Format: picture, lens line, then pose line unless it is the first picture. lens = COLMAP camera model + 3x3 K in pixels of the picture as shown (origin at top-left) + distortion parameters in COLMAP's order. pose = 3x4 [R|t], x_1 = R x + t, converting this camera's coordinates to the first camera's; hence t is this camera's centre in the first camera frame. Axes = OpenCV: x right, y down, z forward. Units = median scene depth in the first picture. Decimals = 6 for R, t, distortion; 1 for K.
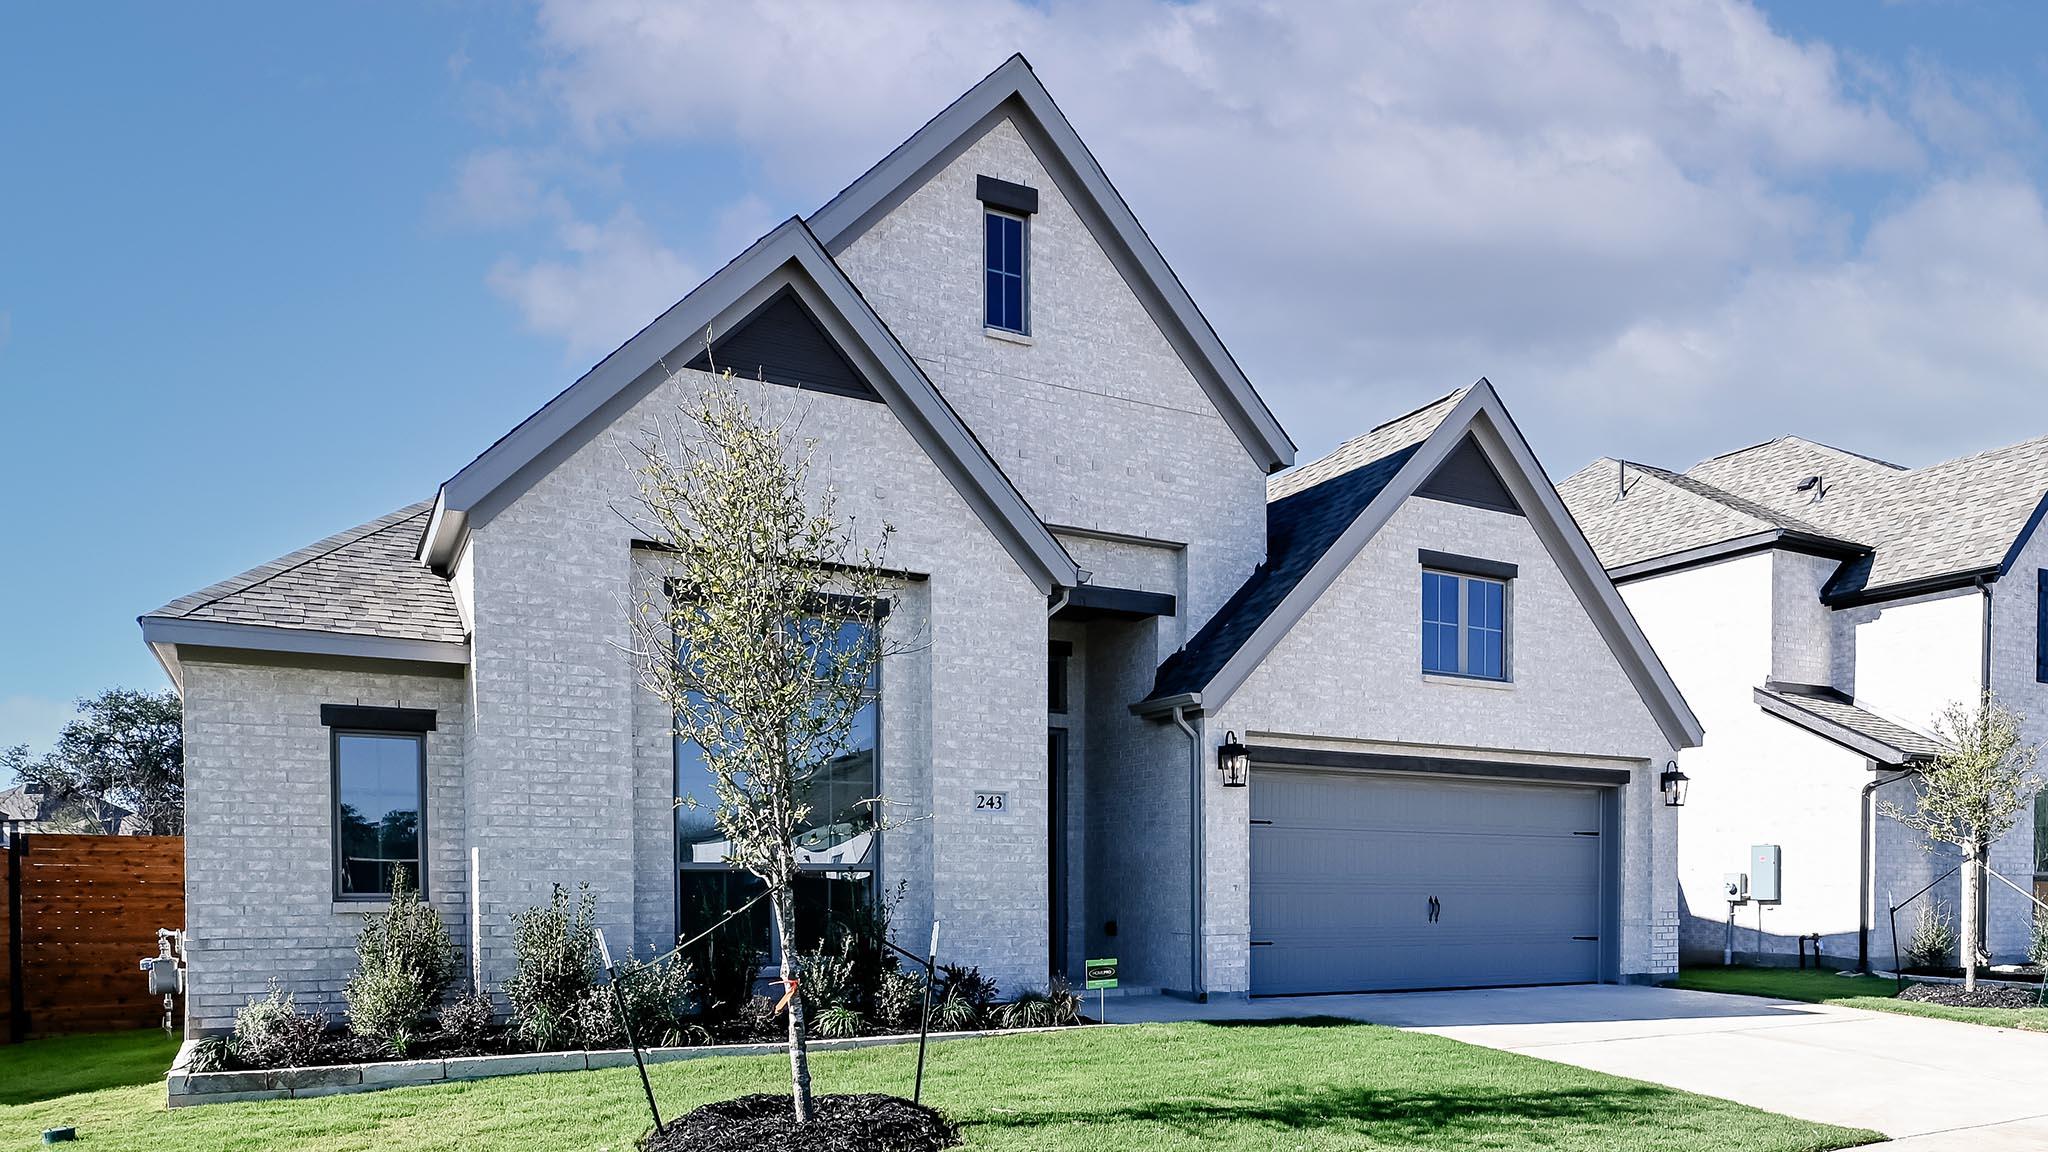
lens RADIAL K [[905.5, 0, 1028.8], [0, 905.5, 470.0], [0, 0, 1]] dist [-0.001361, 0.000090]
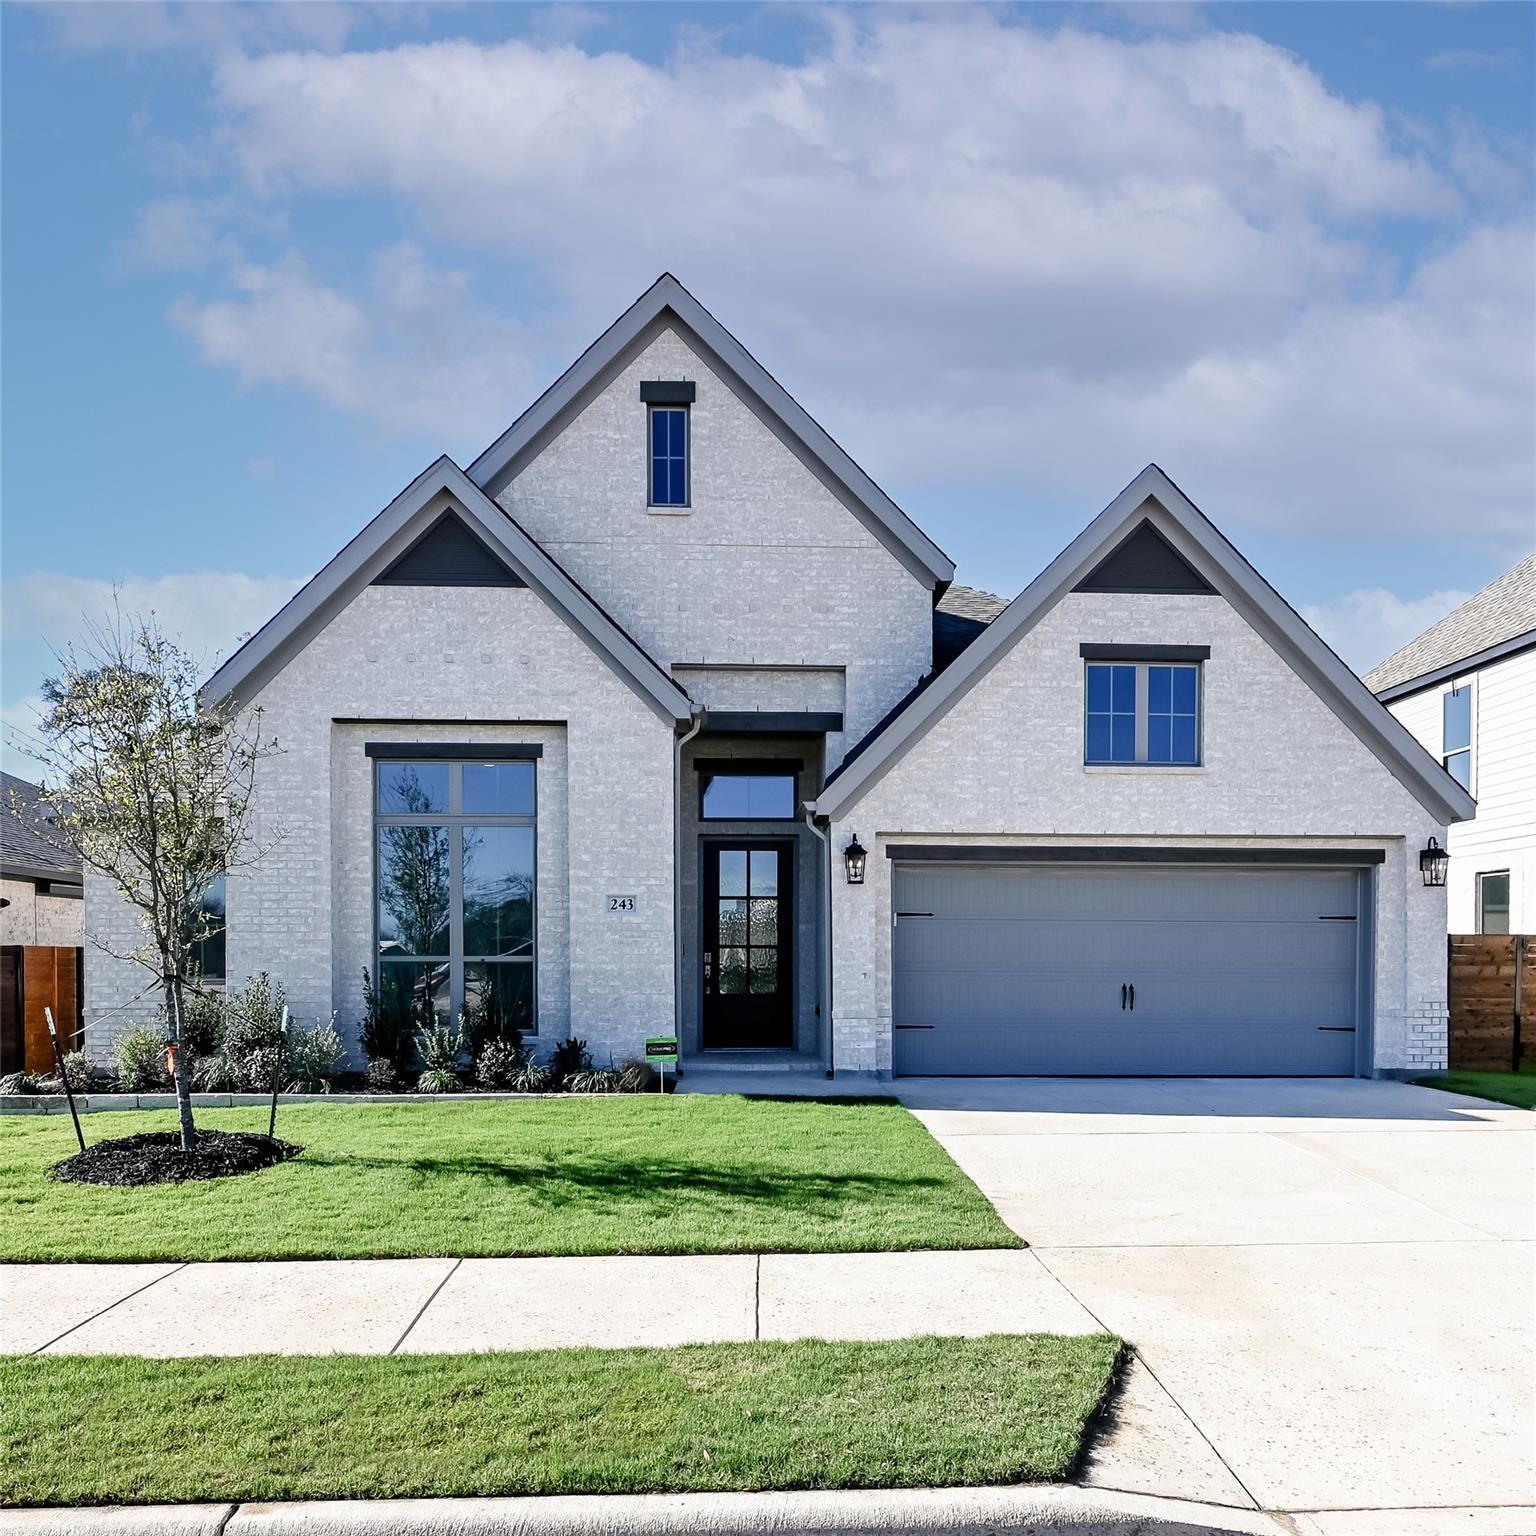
lens RADIAL K [[780.1, 0, 768.0], [0, 780.1, 605.3], [0, 0, 1]] dist [-0.001247, 0.000239]
pose [[0.944763, -0.137760, -0.297397, 0.398851], [0.136568, 0.990318, -0.024891, 0.019544], [0.297947, -0.017099, 0.954429, 0.057491]]
